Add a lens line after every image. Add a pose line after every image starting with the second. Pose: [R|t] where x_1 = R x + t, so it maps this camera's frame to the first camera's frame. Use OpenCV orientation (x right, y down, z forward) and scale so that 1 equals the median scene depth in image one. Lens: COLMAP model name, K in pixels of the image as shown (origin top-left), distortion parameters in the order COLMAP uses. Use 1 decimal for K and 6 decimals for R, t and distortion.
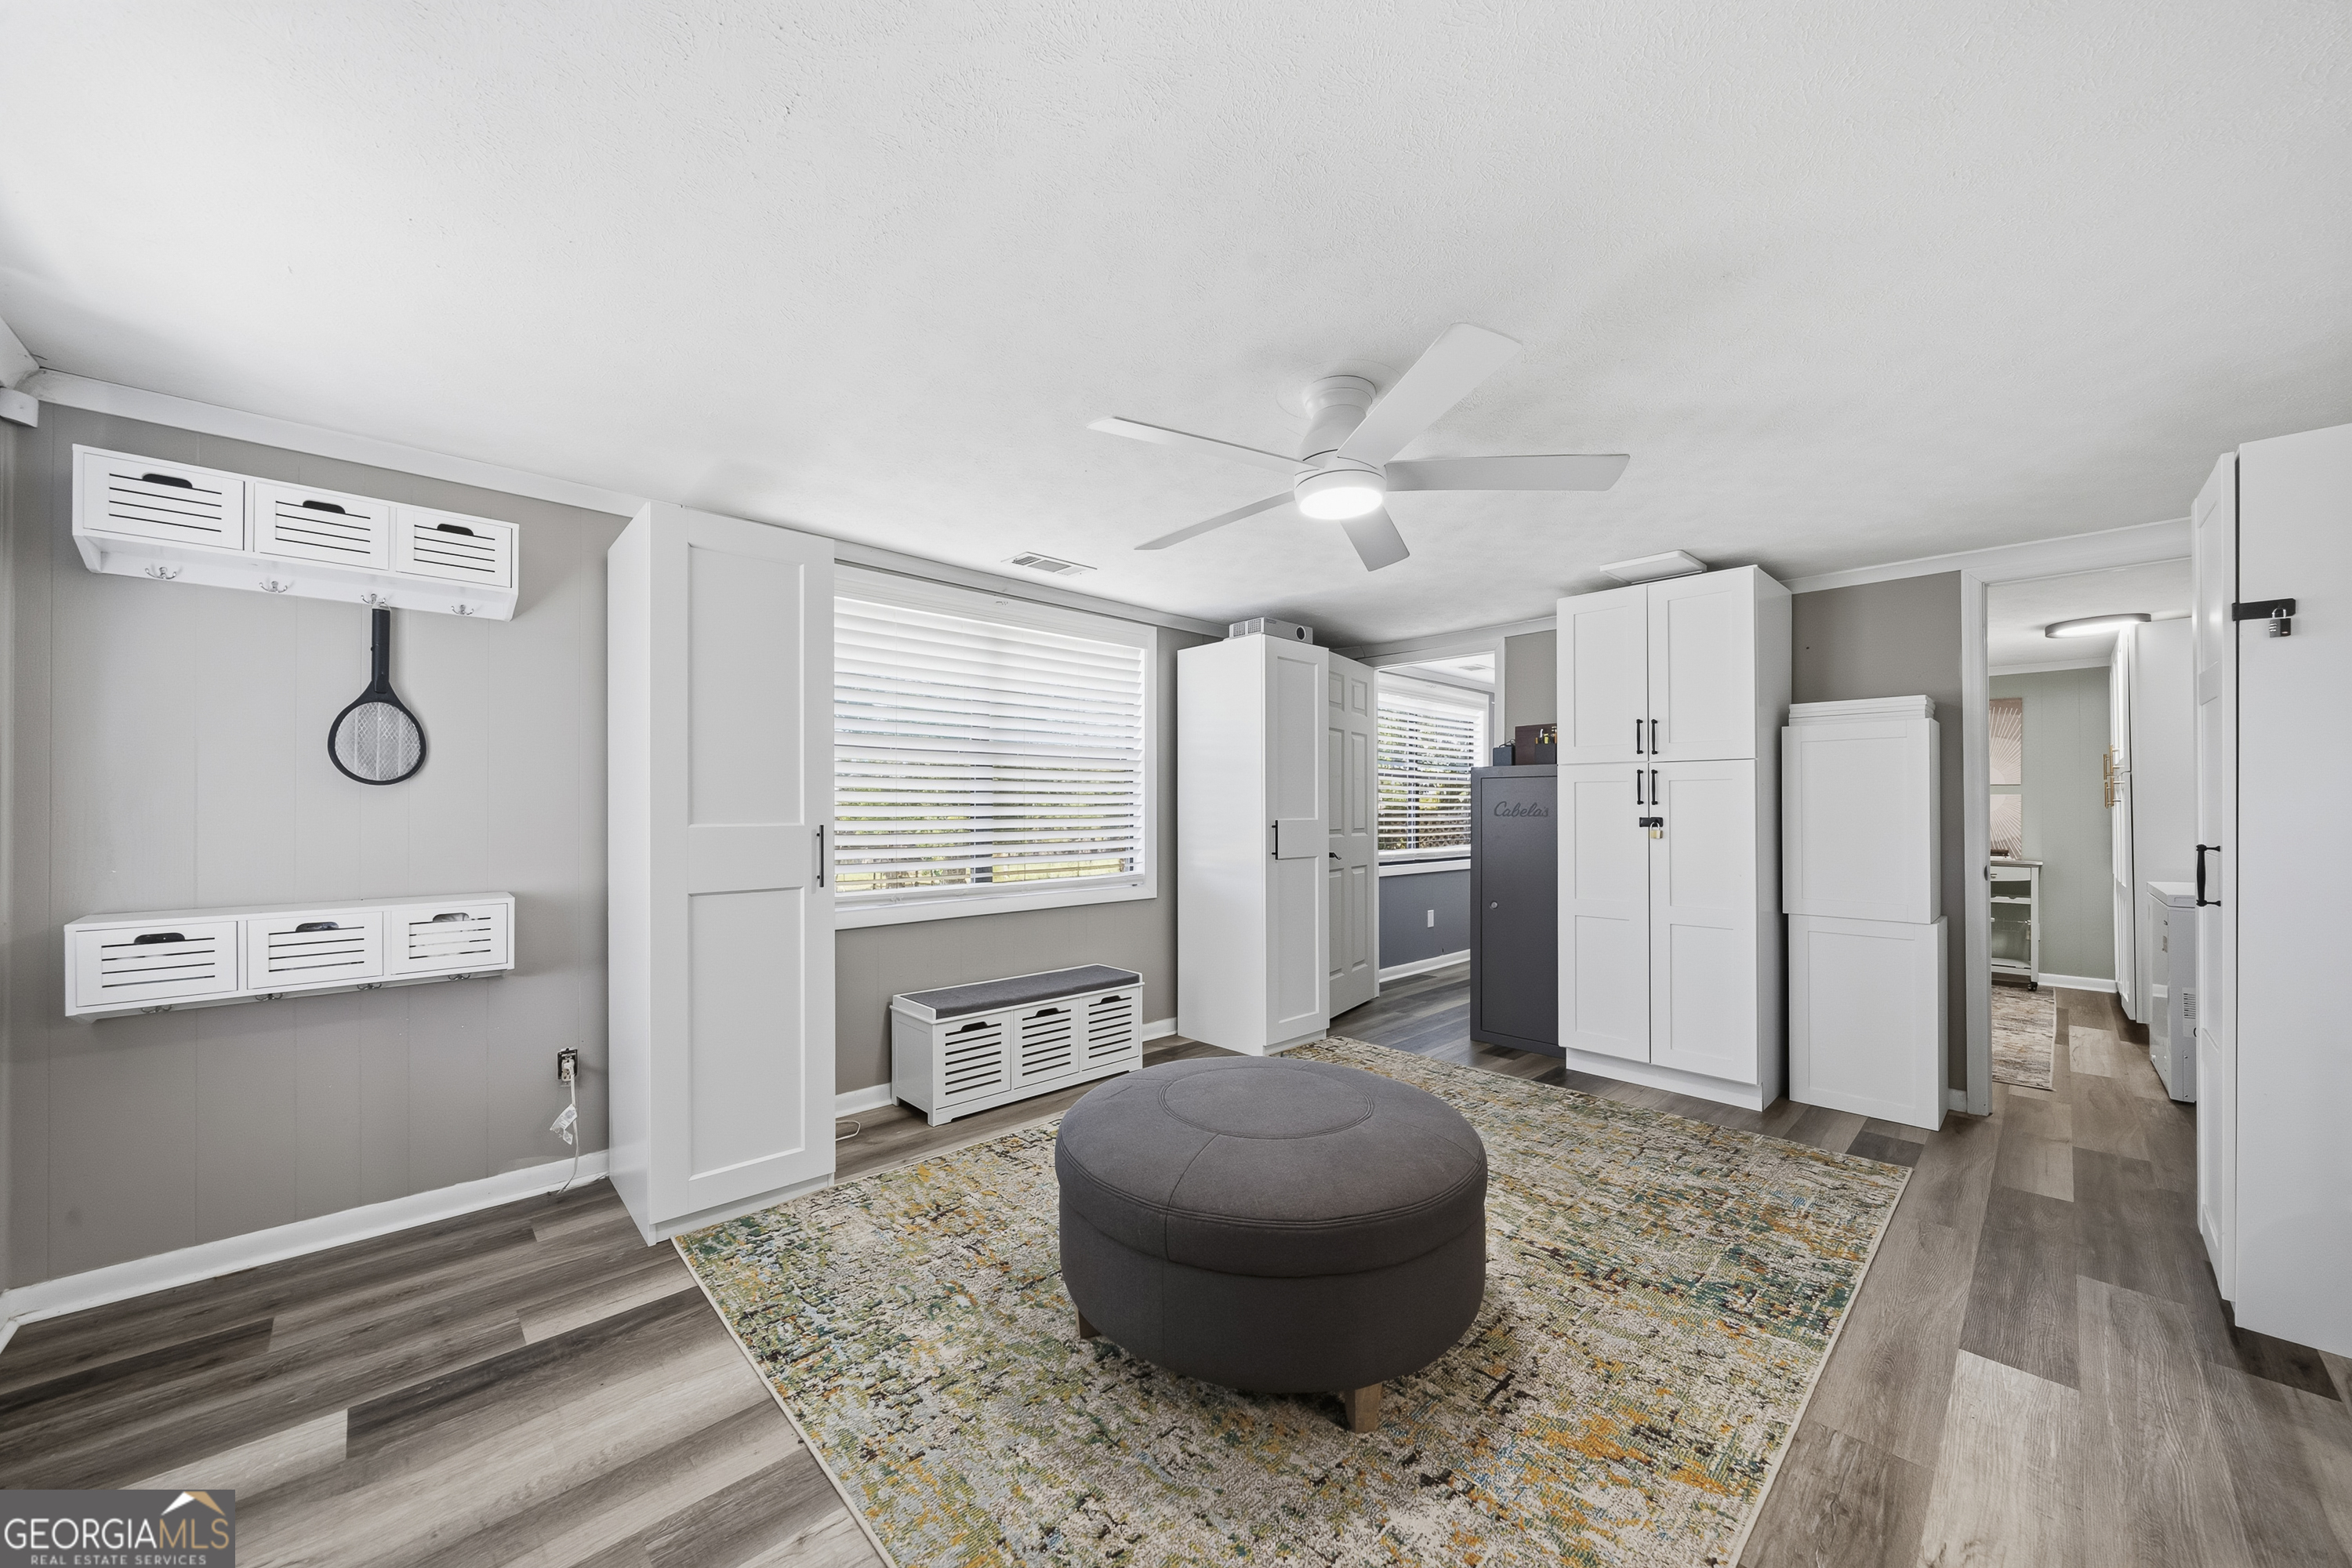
lens RADIAL K [[831.5, 0, 1176.6], [0, 831.5, 798.7], [0, 0, 1]] dist [0.000185, 0.000042]
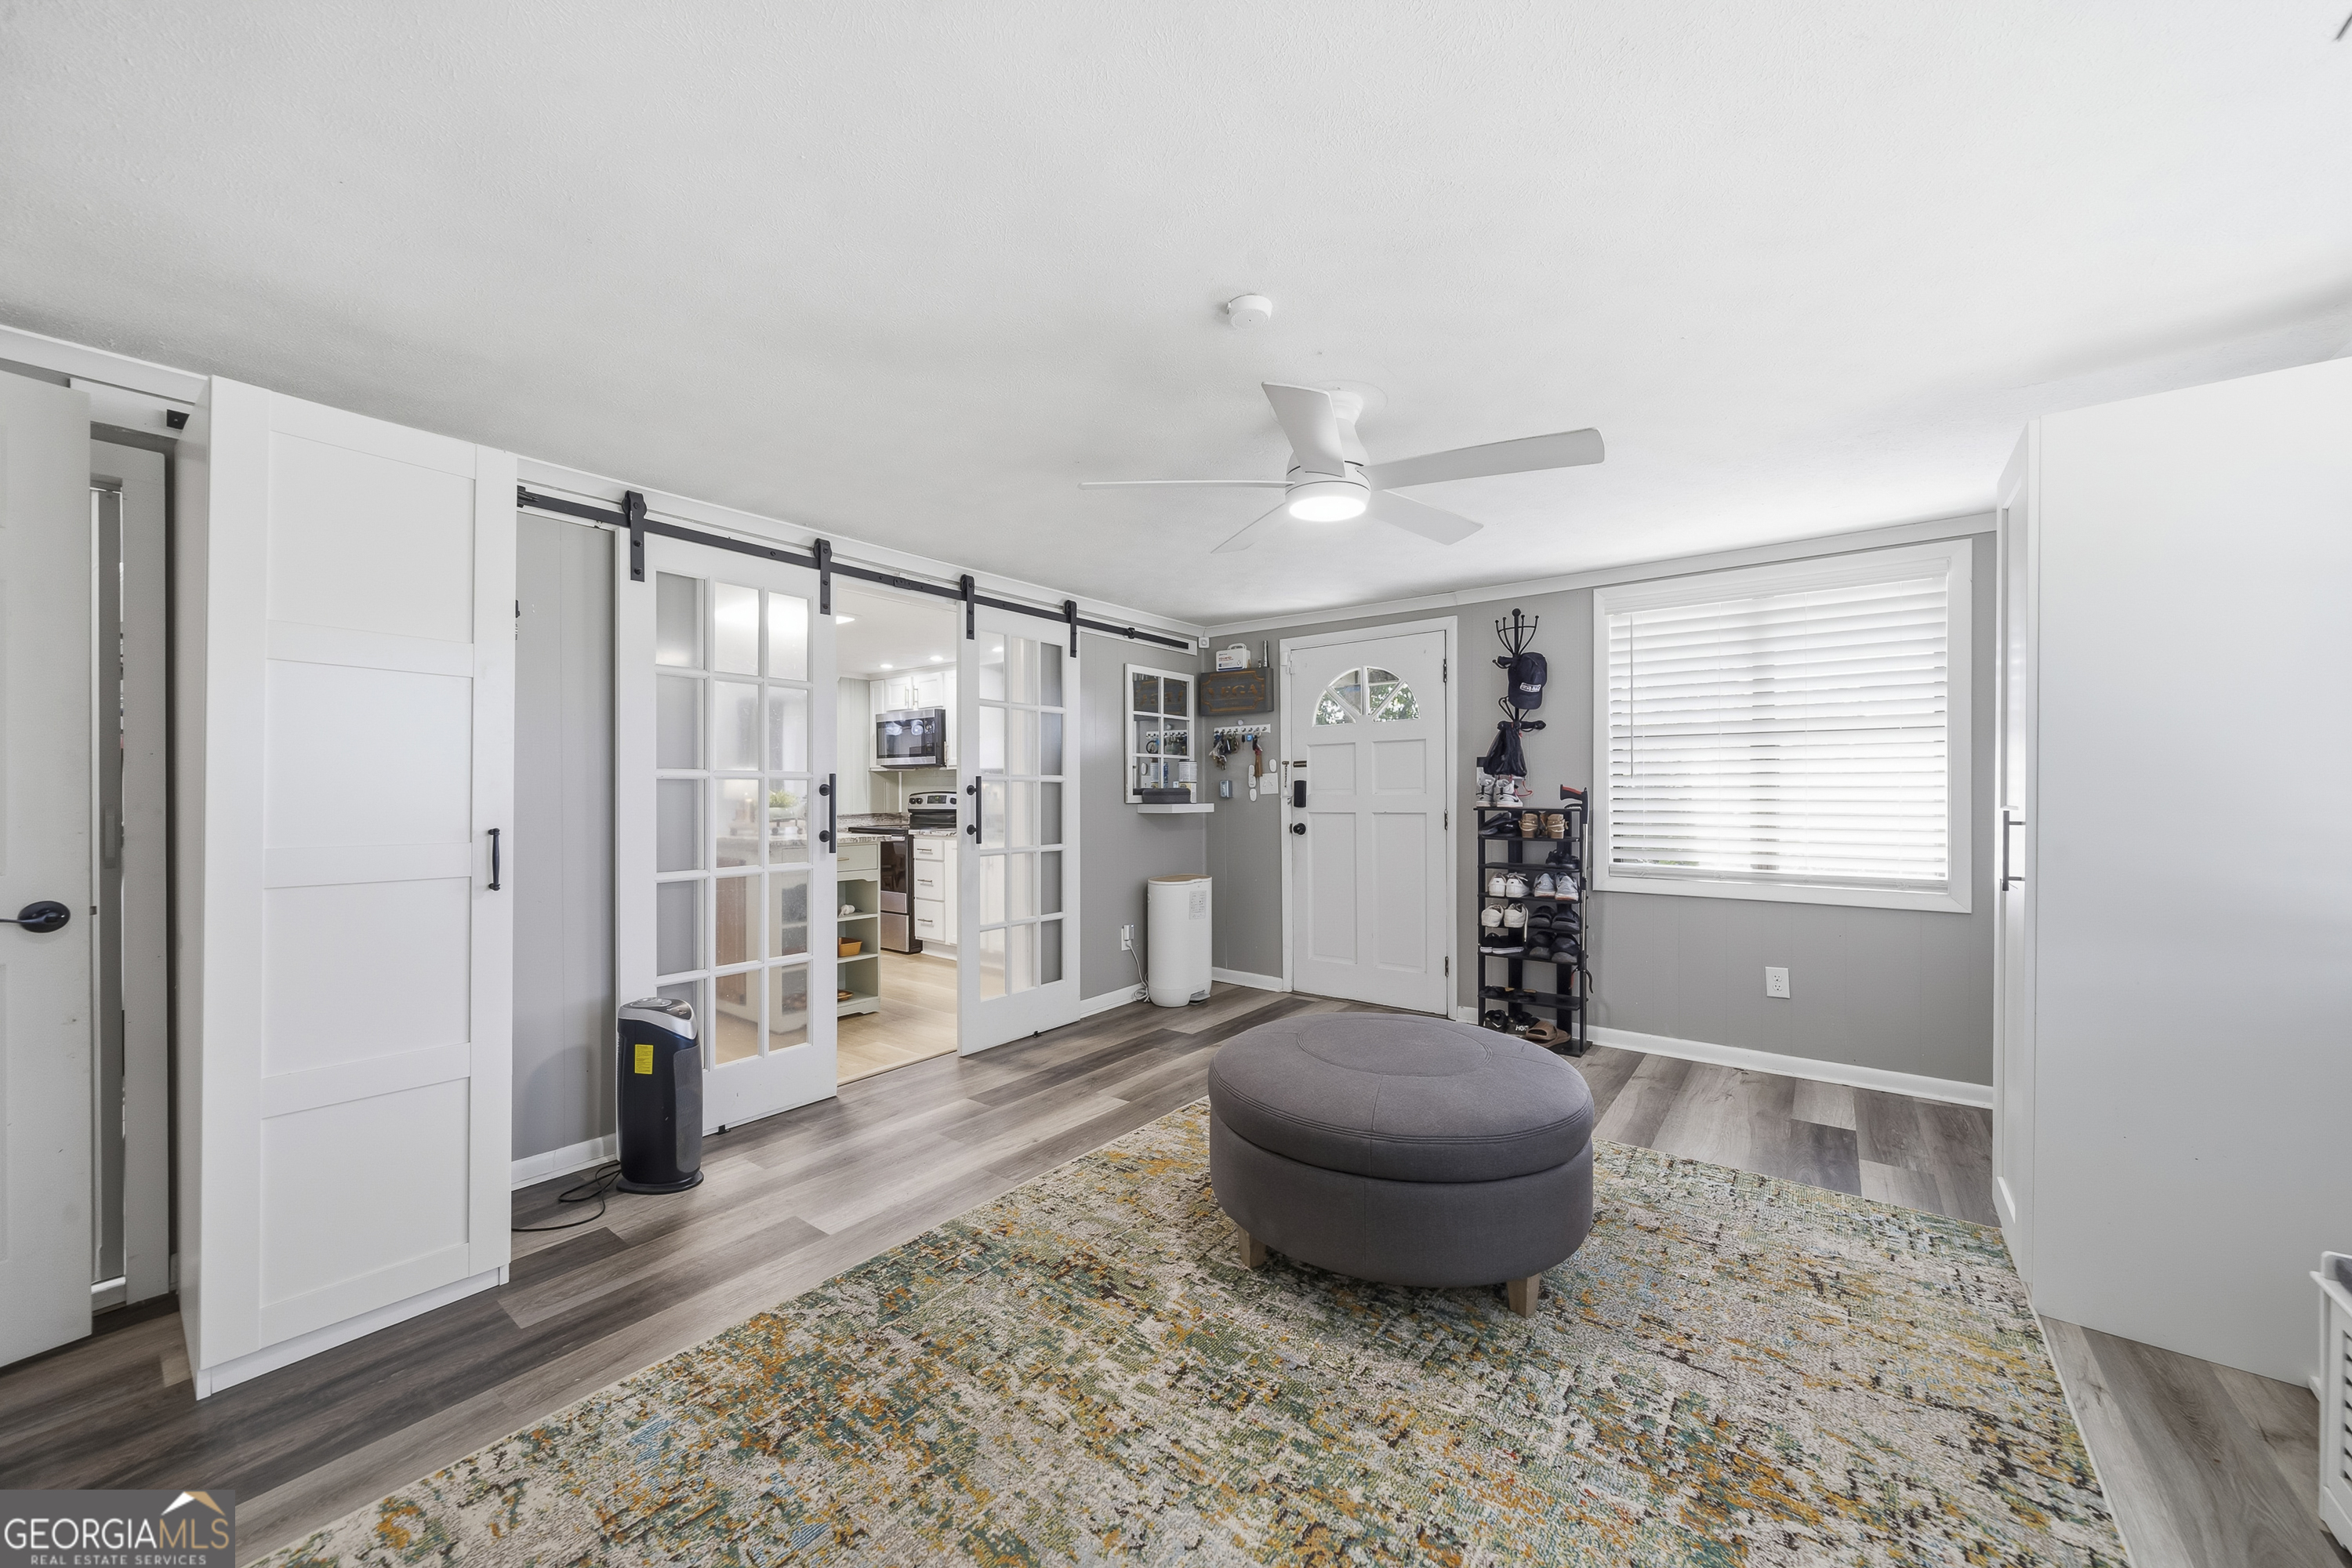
lens RADIAL K [[831.5, 0, 1176.6], [0, 831.5, 798.7], [0, 0, 1]] dist [0.000185, 0.000042]
pose [[-0.987859, 0.003930, -0.155307, 0.468461], [0.004282, 0.999989, -0.001929, 0.020048], [0.155297, -0.002570, -0.987864, 1.704738]]
